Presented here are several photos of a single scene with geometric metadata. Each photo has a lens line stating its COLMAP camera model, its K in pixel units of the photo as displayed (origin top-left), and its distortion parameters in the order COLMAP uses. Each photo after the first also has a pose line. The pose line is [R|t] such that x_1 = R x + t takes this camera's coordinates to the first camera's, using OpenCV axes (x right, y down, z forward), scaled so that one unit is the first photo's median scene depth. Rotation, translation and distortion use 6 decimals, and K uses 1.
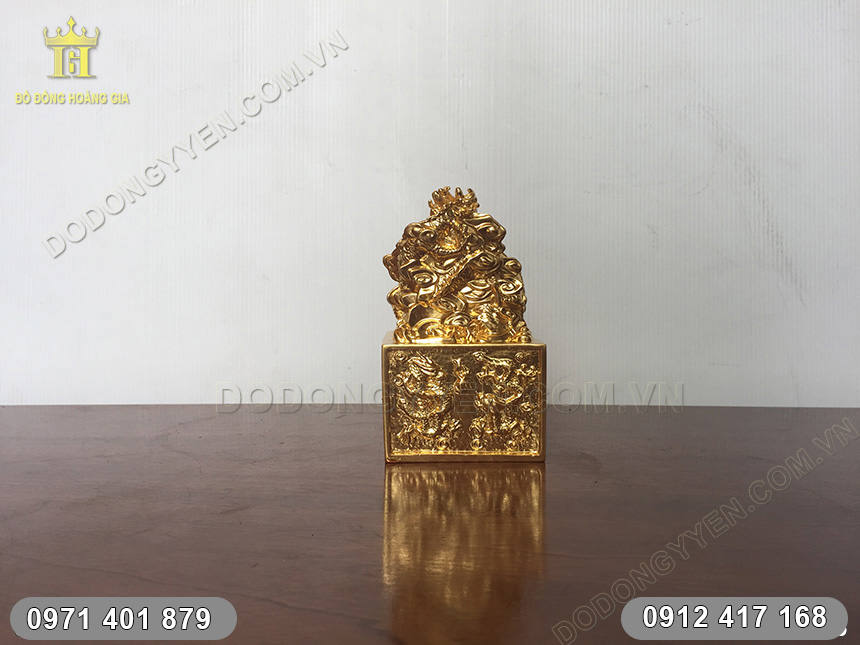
lens RADIAL K [[760.5, 0, 430.0], [0, 760.5, 322.0], [0, 0, 1]] dist [0.043255, -0.078671]
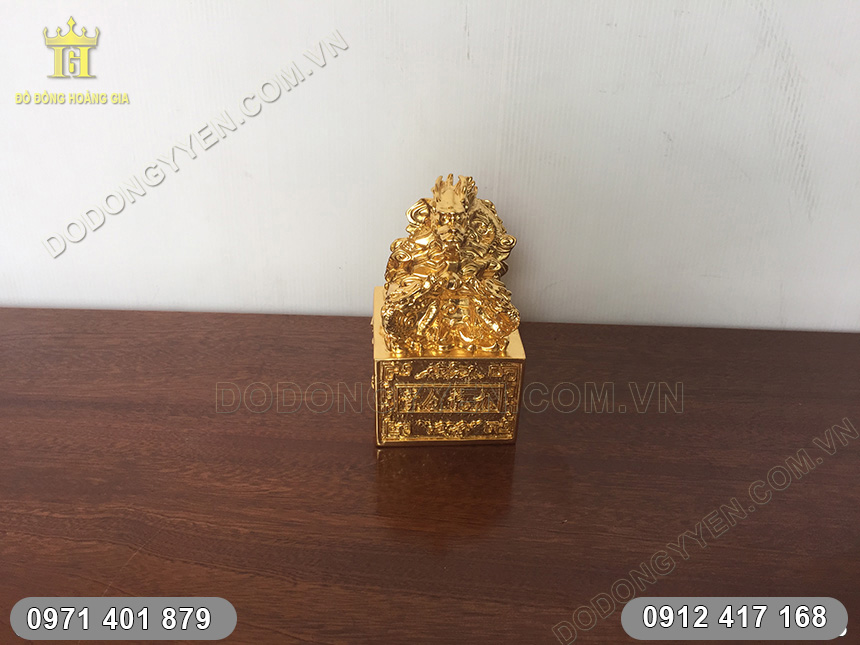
lens RADIAL K [[760.5, 0, 428.5], [0, 760.5, 321.4], [0, 0, 1]] dist [0.043255, -0.078671]
pose [[0.999664, 0.022632, 0.012606, -0.001764], [-0.025900, 0.883903, 0.466953, -0.346828], [-0.000574, -0.467123, 0.884192, 0.089308]]
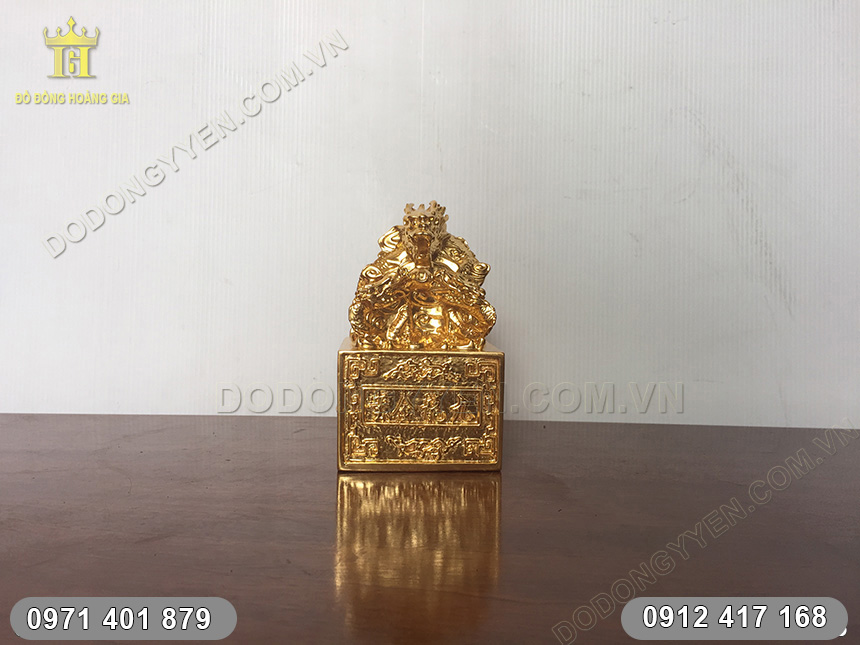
lens RADIAL K [[760.5, 0, 430.6], [0, 760.5, 322.3], [0, 0, 1]] dist [0.043255, -0.078671]
pose [[0.999866, 0.015112, 0.006272, 0.031572], [-0.015044, 0.999830, -0.010665, -0.001619], [-0.006432, 0.010569, 0.999923, 0.050979]]
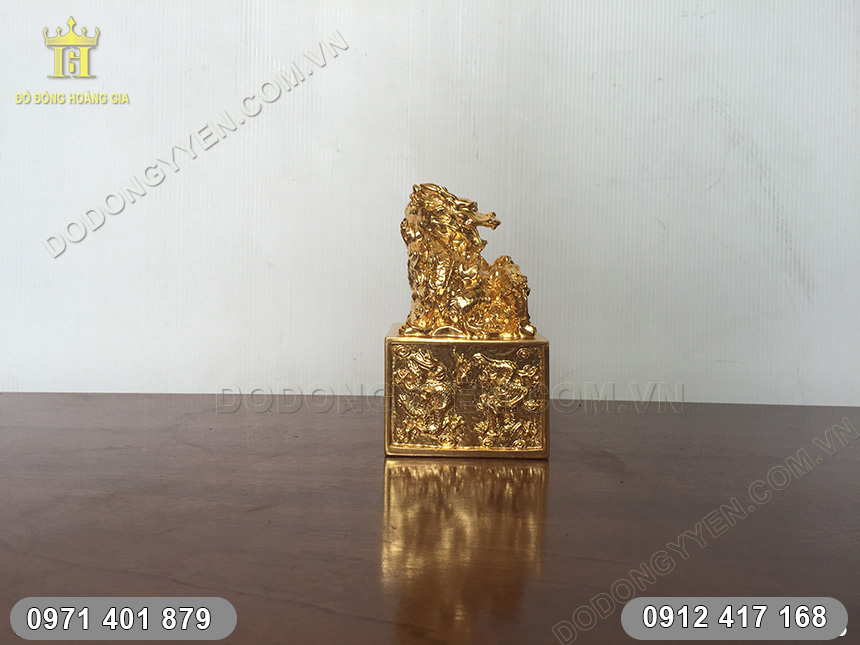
lens RADIAL K [[760.5, 0, 432.1], [0, 760.5, 327.1], [0, 0, 1]] dist [0.043255, -0.078671]
pose [[0.999411, 0.016427, 0.030142, -0.036789], [-0.017168, 0.999553, 0.024490, -0.006731], [-0.029726, -0.024993, 0.999246, 0.012419]]
